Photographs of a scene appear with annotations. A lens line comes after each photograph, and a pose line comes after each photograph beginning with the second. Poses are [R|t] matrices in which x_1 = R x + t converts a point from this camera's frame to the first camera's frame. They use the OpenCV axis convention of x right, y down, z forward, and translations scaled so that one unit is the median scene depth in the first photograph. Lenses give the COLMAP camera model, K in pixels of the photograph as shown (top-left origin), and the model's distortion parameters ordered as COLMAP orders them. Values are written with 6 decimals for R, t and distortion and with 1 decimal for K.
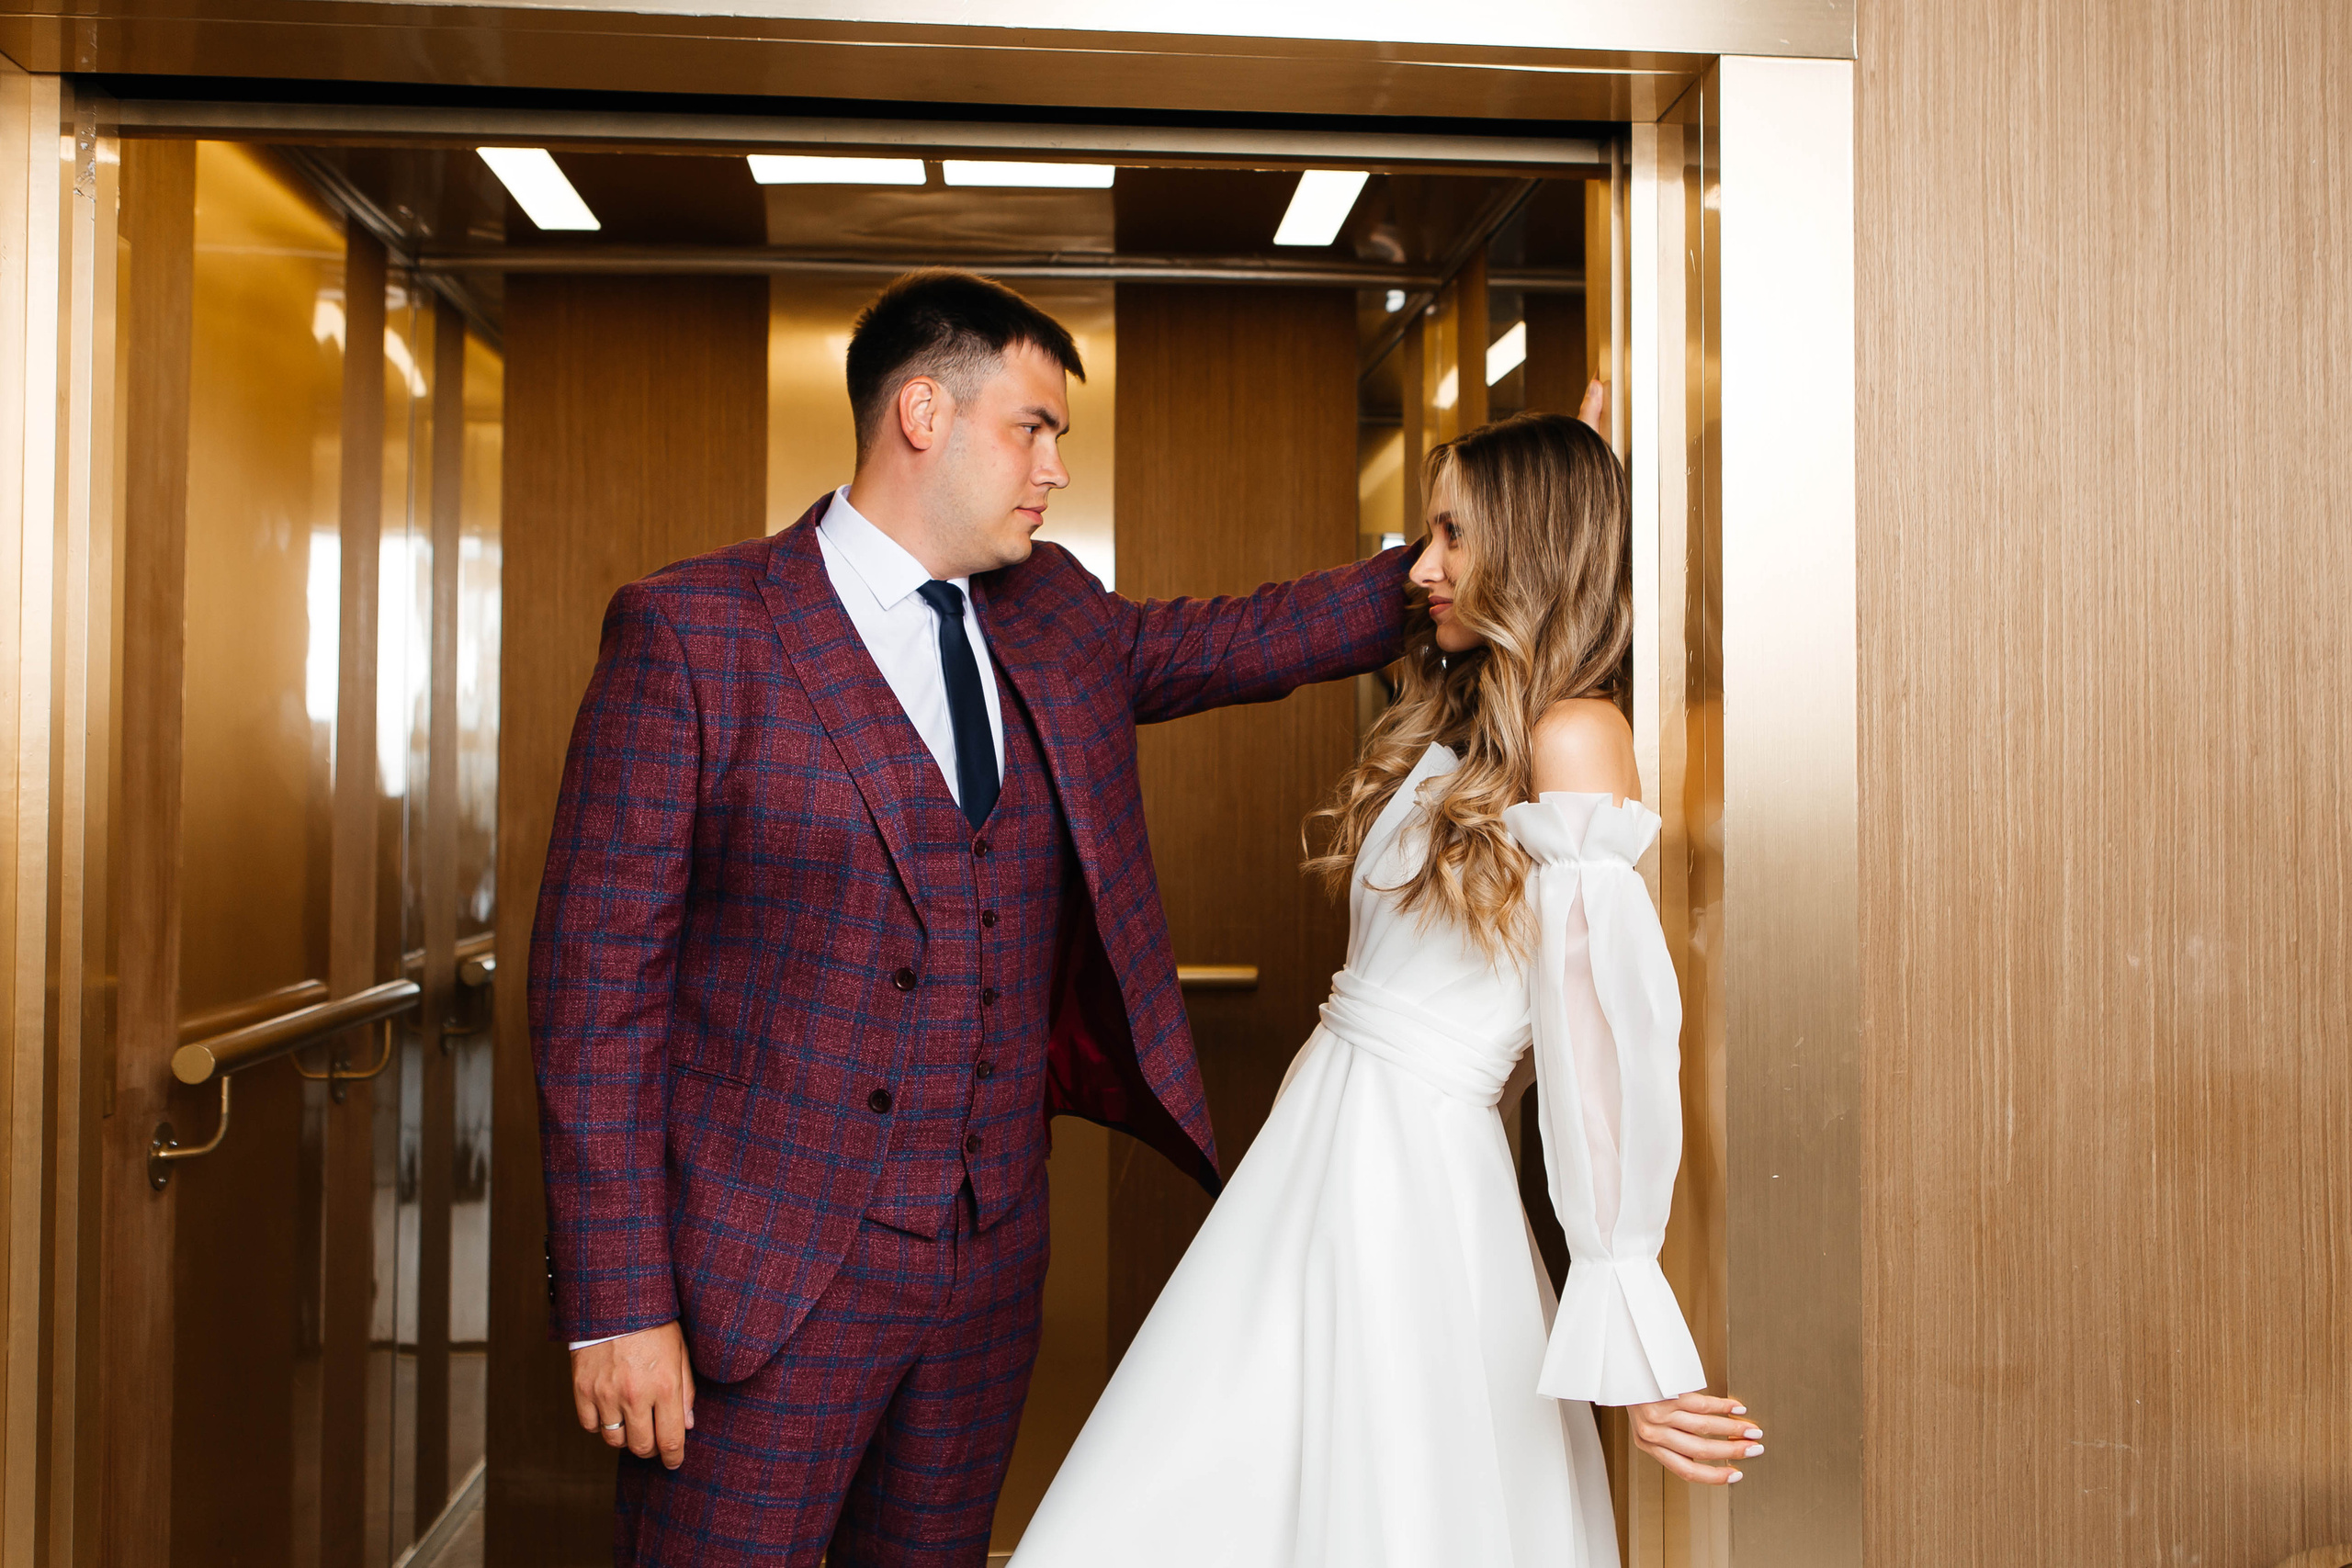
lens RADIAL K [[2154.6, 0, 1248.3], [0, 2154.6, 744.4], [0, 0, 1]] dist [0.006006, -0.004921]
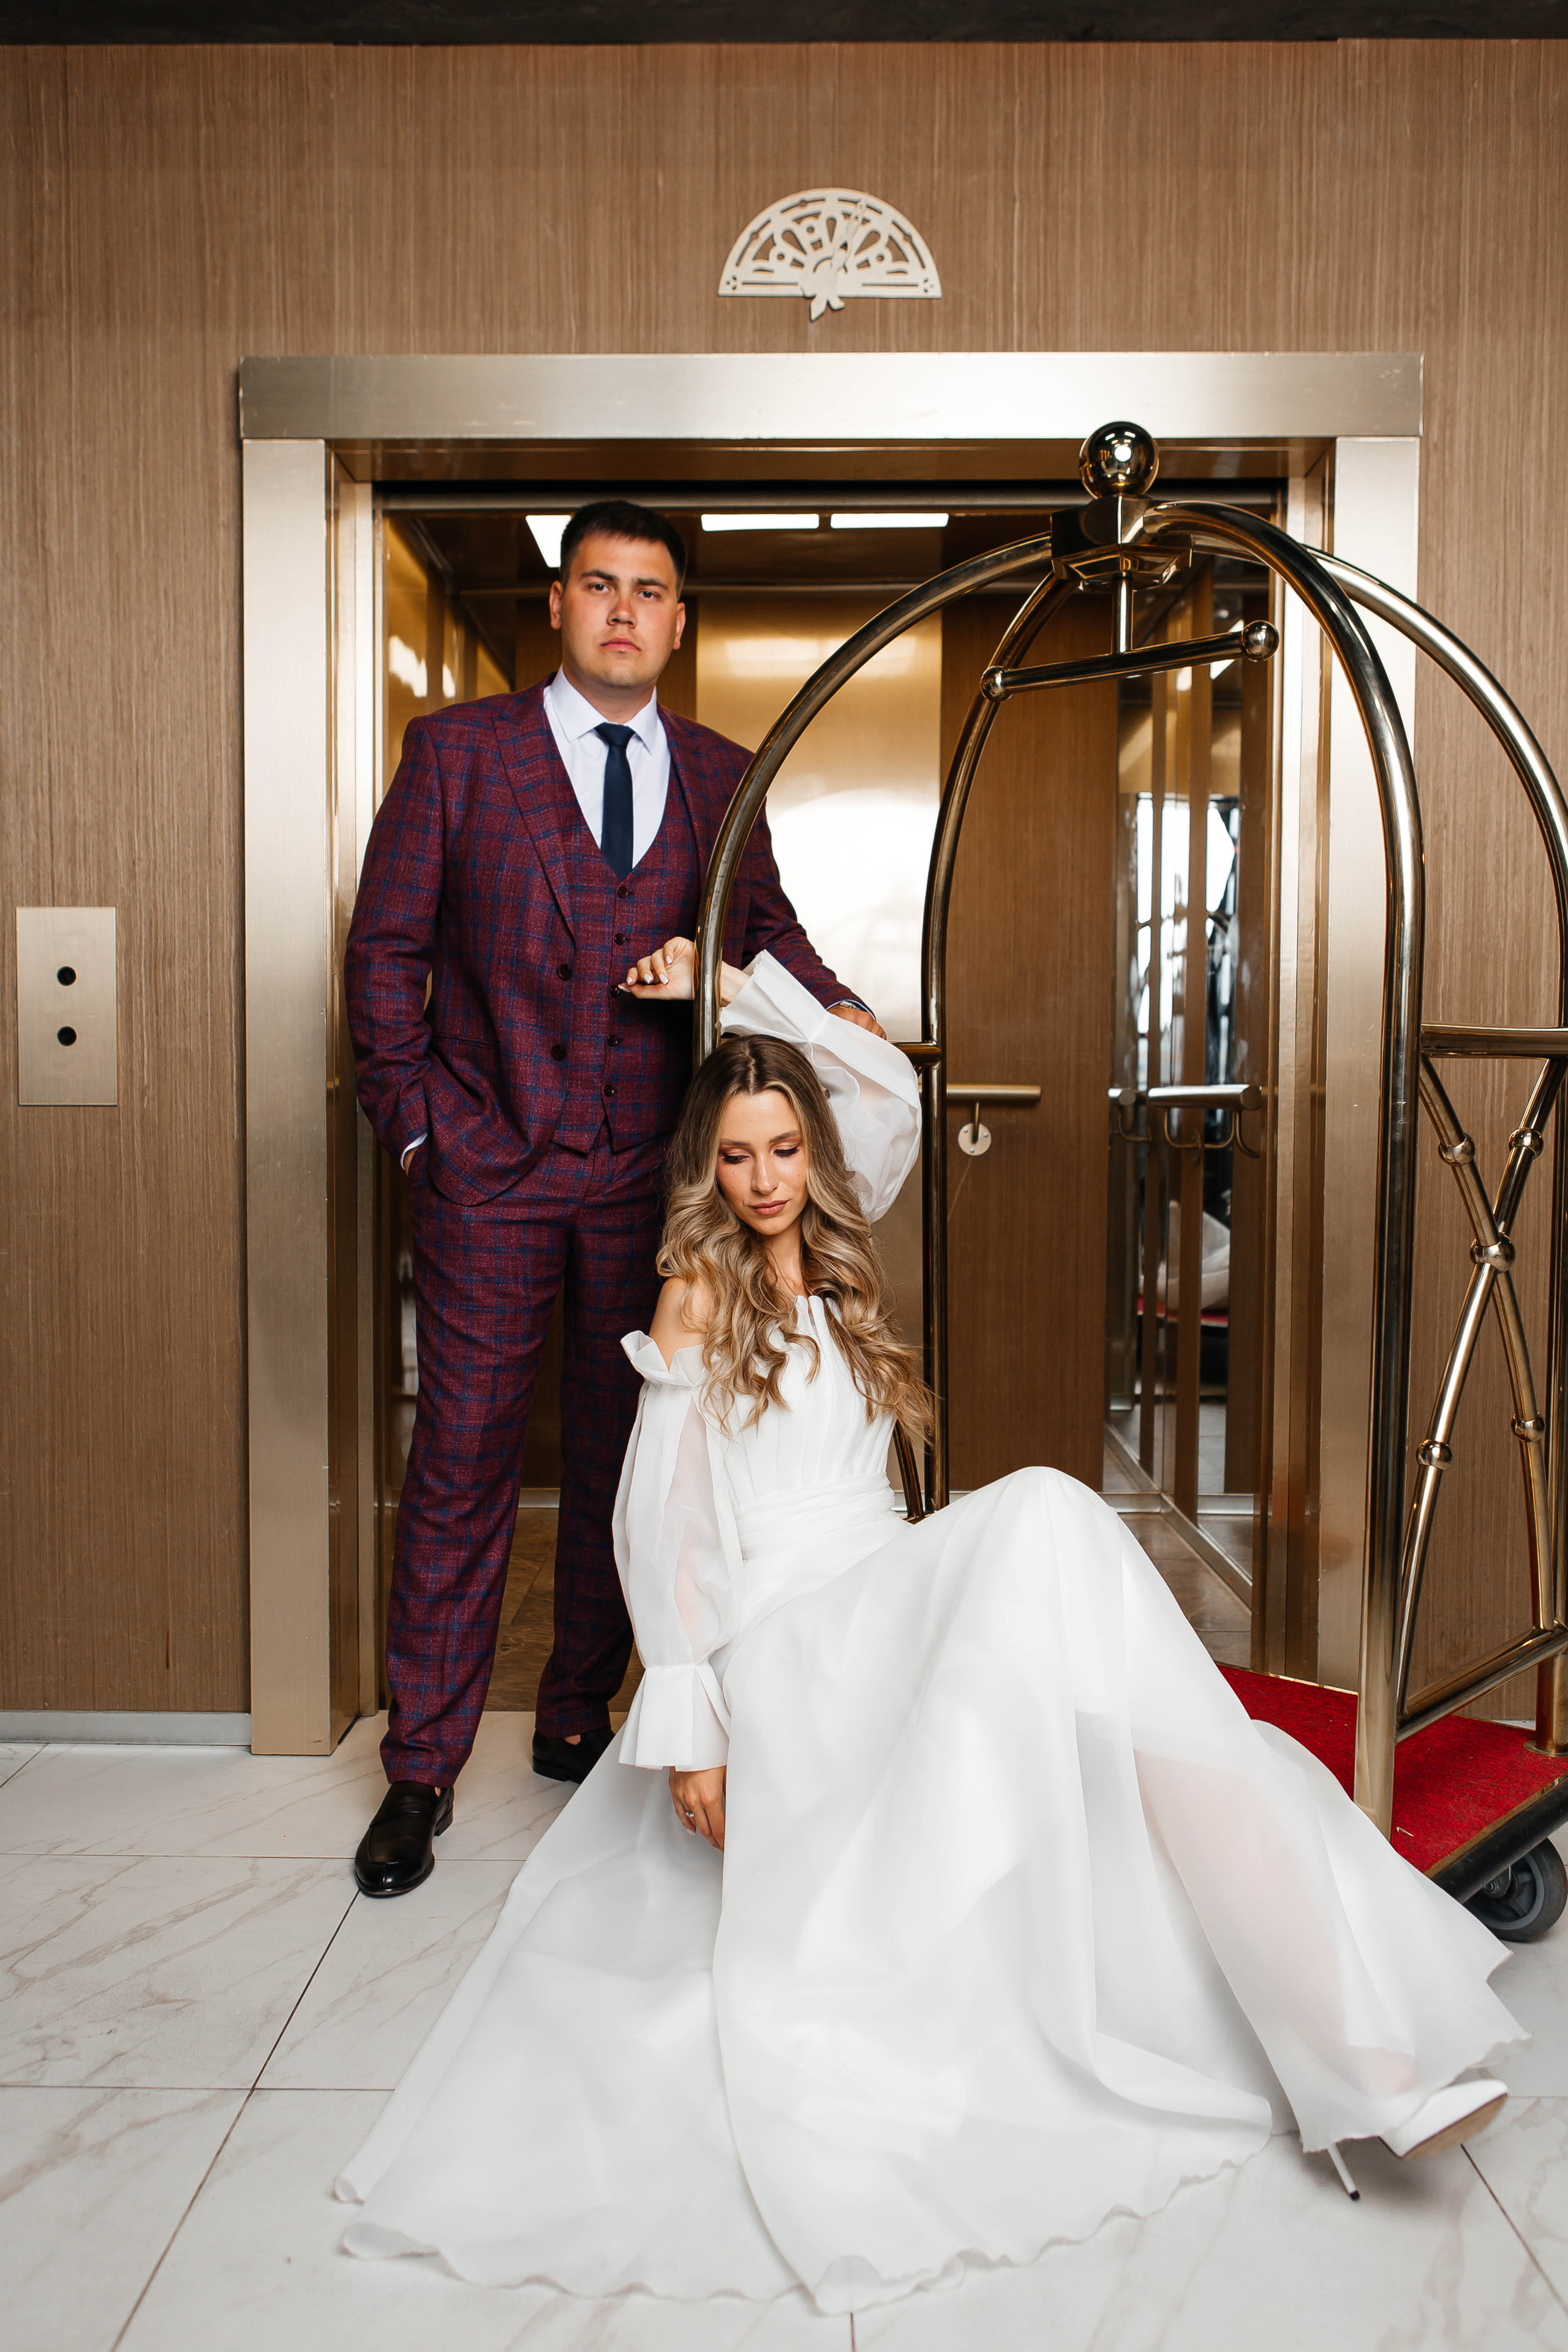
lens RADIAL K [[1988.4, 0, 759.7], [0, 1988.4, 1178.1], [0, 0, 1]] dist [-0.003286, 0.003444]
pose [[0.992254, 0.009771, -0.123841, -0.027888], [-0.001521, 0.997783, 0.066540, 0.145890], [0.124216, -0.065837, 0.990069, -0.595747]]
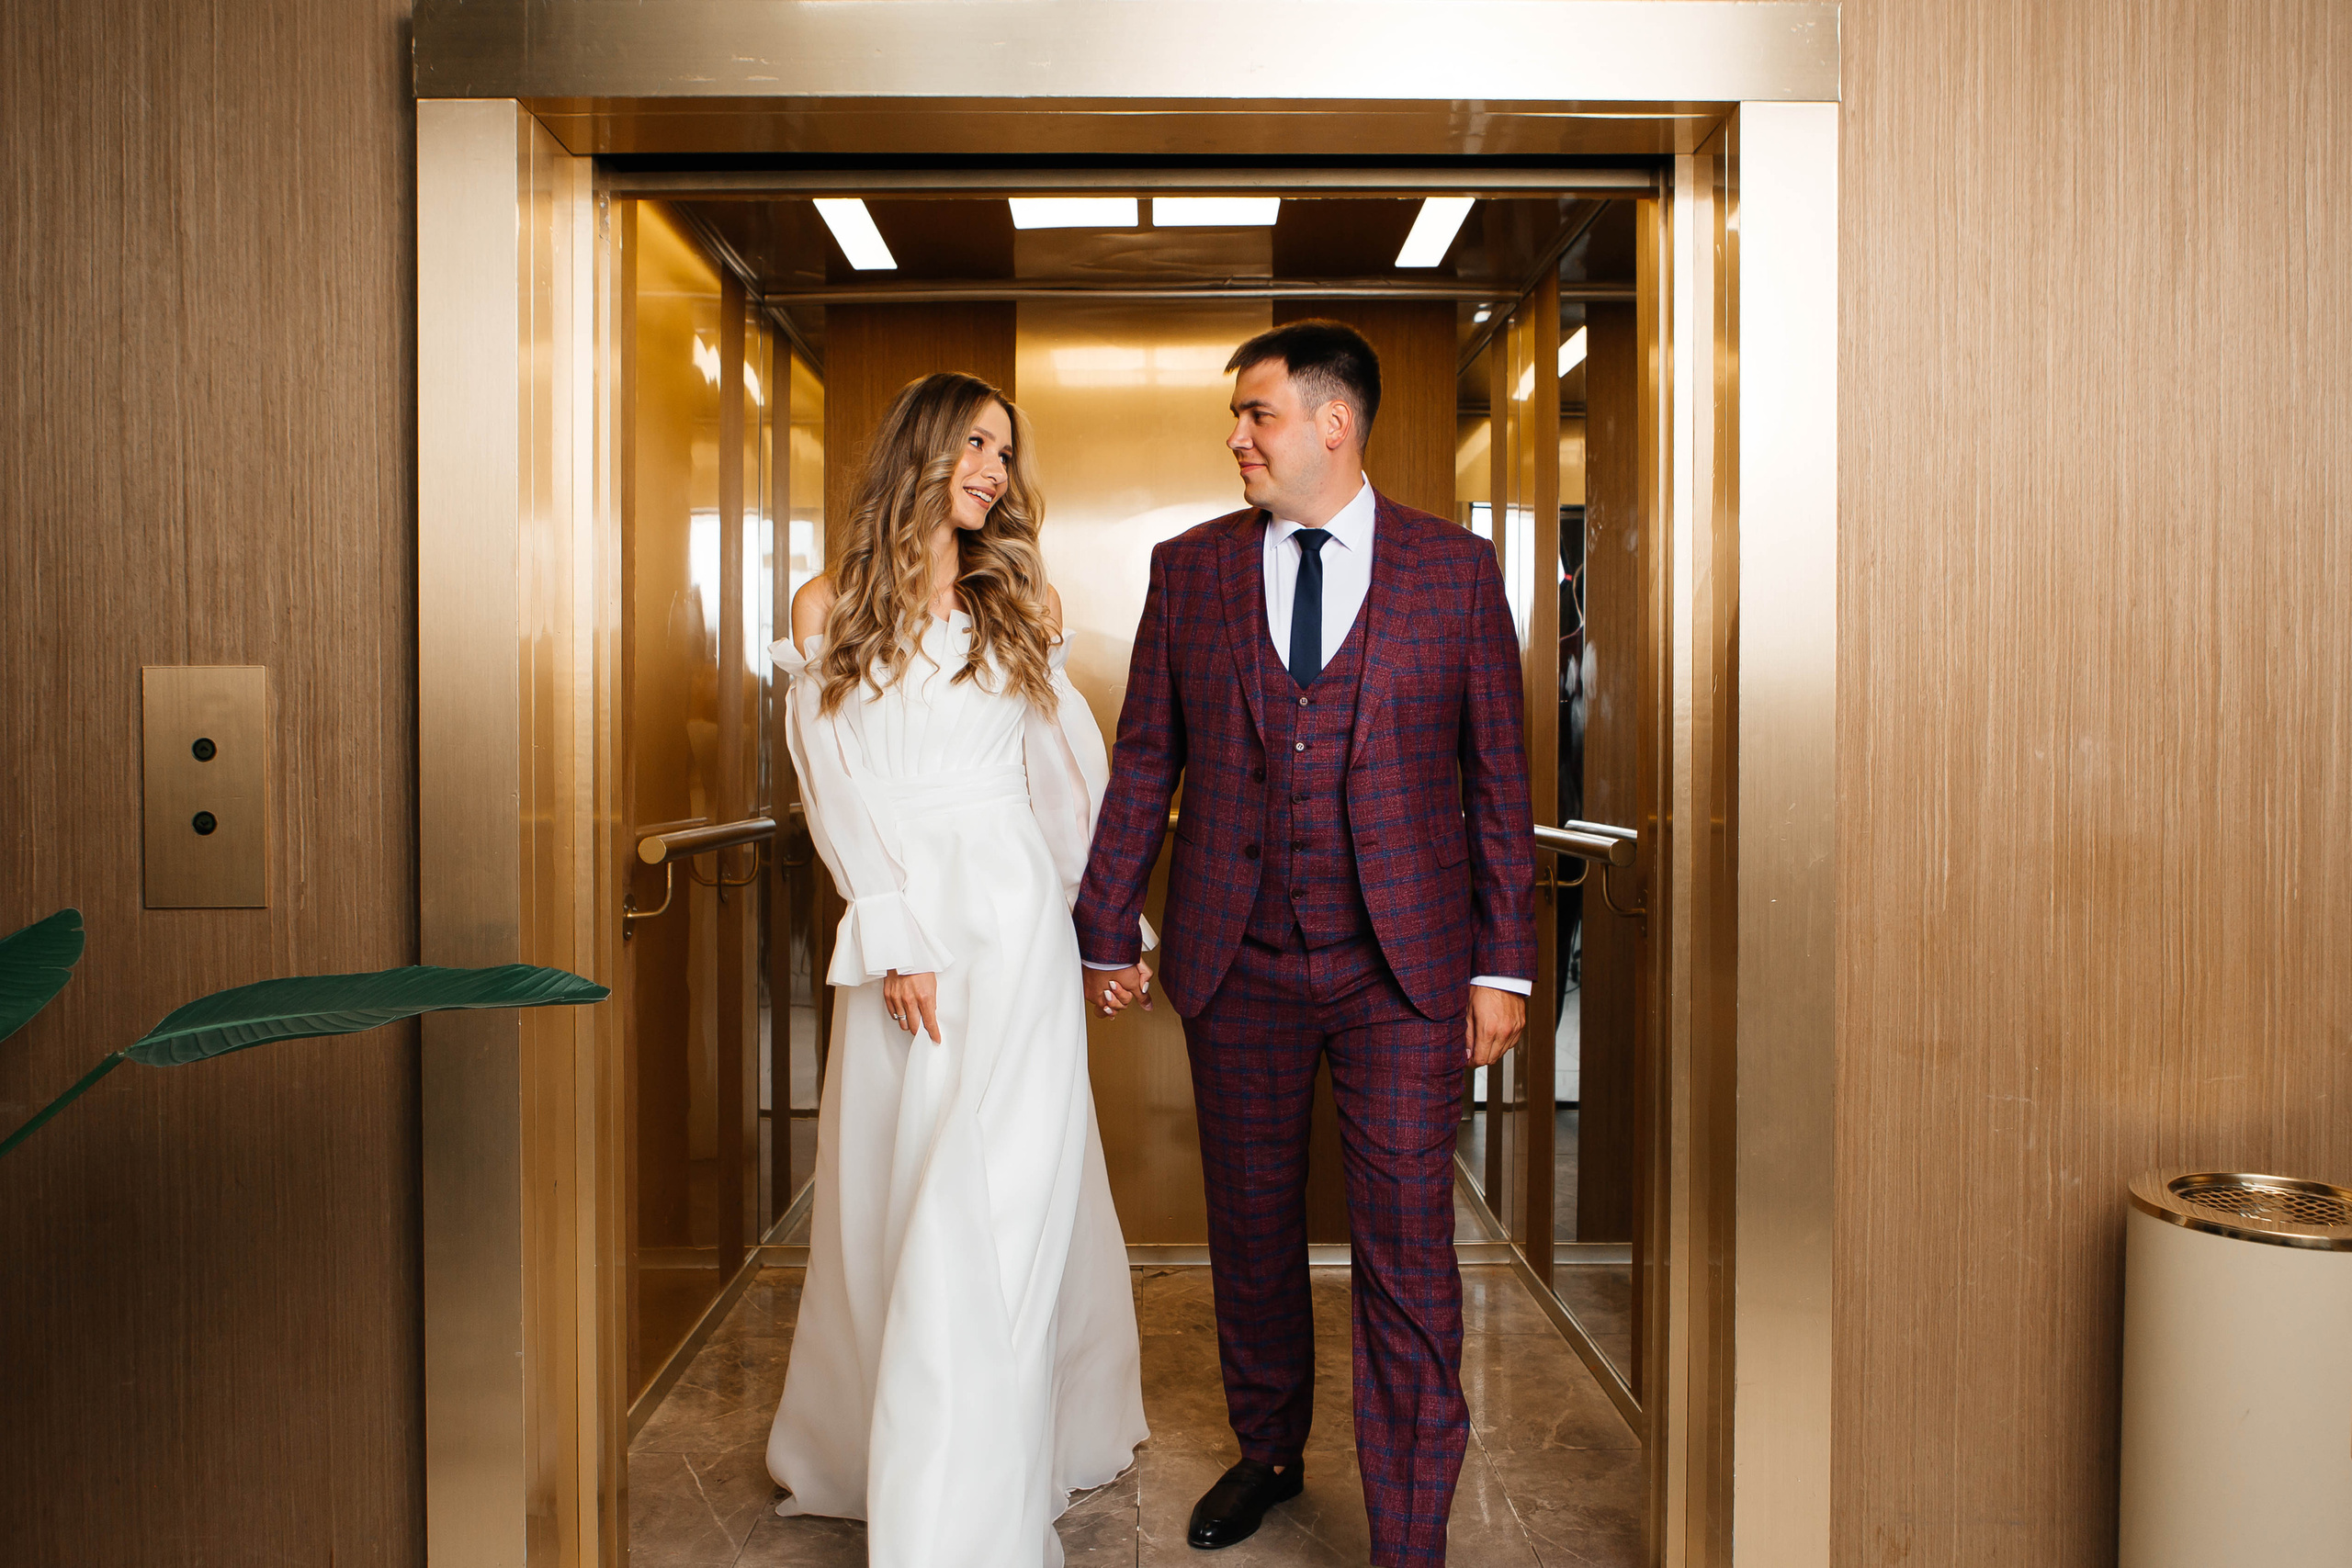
lens RADIAL K [[1761.8, 0, 1176.0], [0, 1761.8, 784.0], [0, 0, 1]] dist [-0.018289, 0.008831]
pose [[0.995576, 0.000678, -0.093953, -0.036408], [0.003250, 0.999127, 0.041651, 0.070330], [0.093899, -0.041772, 0.994705, -0.175114]]
